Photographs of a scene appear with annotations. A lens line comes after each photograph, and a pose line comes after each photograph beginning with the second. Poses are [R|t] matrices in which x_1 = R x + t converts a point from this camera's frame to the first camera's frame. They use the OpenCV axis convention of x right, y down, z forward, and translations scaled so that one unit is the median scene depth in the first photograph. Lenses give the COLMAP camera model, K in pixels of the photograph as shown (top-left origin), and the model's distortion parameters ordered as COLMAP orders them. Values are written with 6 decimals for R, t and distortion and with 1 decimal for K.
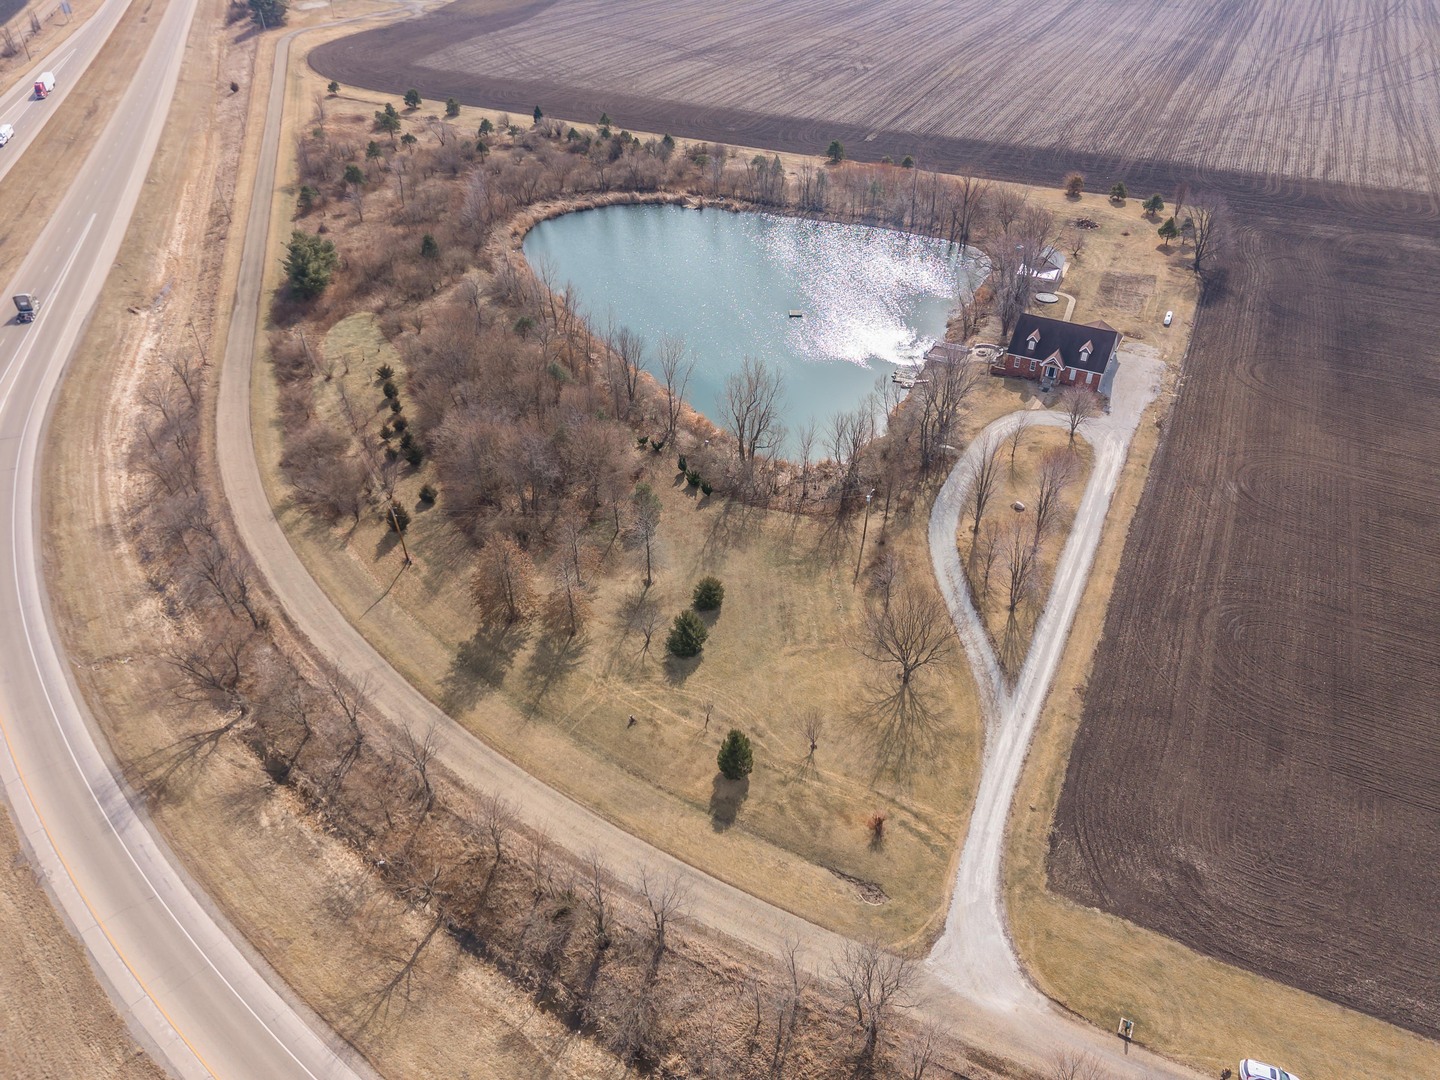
lens RADIAL K [[960.2, 0, 726.4], [0, 960.2, 544.2], [0, 0, 1]] dist [0.028320, -0.028948]
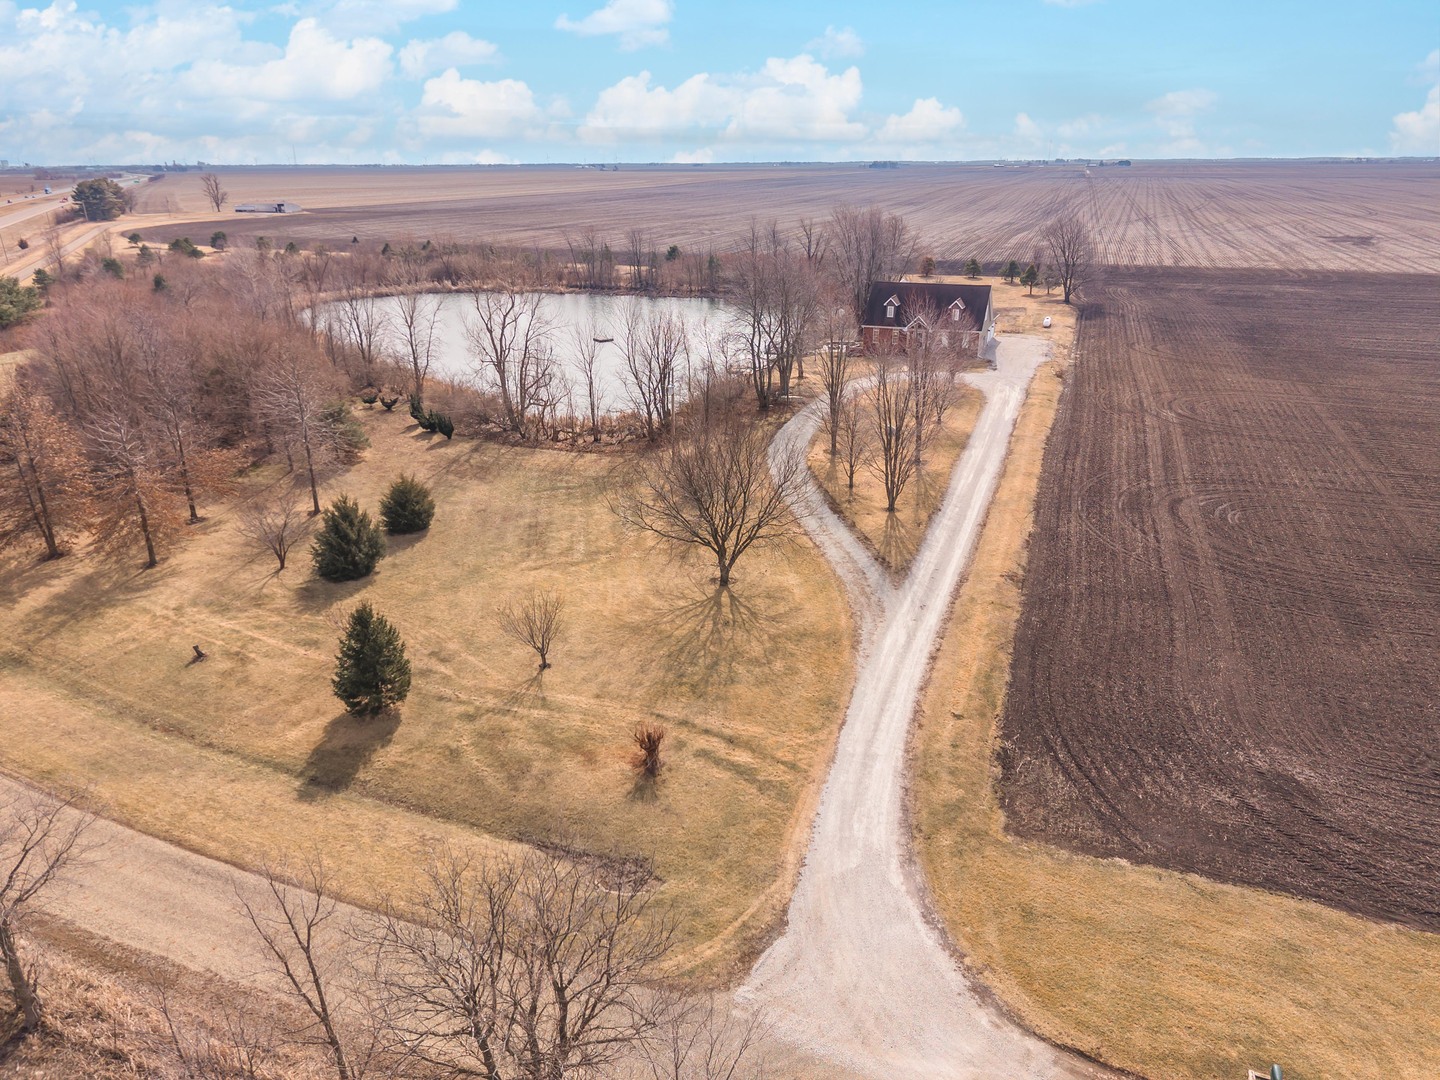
lens RADIAL K [[960.2, 0, 725.3], [0, 960.2, 541.1], [0, 0, 1]] dist [0.028320, -0.028948]
pose [[0.993596, -0.045599, 0.103380, 0.103179], [0.072238, 0.959896, -0.270891, 0.220050], [-0.086882, 0.276625, 0.957042, 0.349158]]
